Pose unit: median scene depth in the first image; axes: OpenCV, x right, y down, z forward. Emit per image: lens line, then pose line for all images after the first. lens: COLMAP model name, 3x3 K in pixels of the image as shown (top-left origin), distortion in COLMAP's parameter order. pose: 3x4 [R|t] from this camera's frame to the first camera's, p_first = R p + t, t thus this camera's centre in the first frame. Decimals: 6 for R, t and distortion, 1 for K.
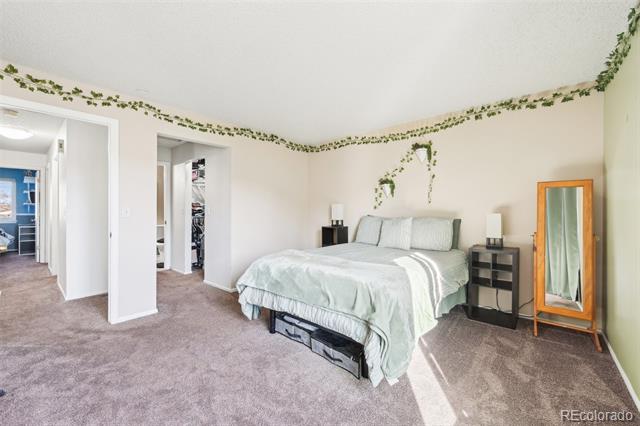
lens RADIAL K [[253.8, 0, 318.7], [0, 253.8, 211.9], [0, 0, 1]] dist [0.001902, 0.000078]
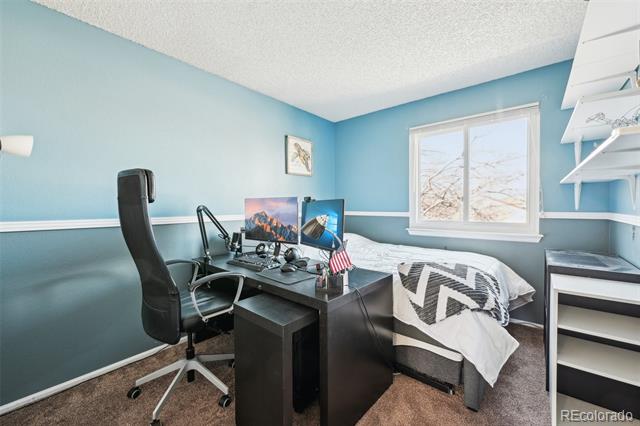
lens RADIAL K [[253.8, 0, 319.9], [0, 253.8, 211.9], [0, 0, 1]] dist [0.001902, 0.000078]
pose [[0.024587, 0.006147, -0.999679, -0.634977], [0.004696, 0.999969, 0.006264, 0.001398], [0.999687, -0.004849, 0.024558, 0.519905]]
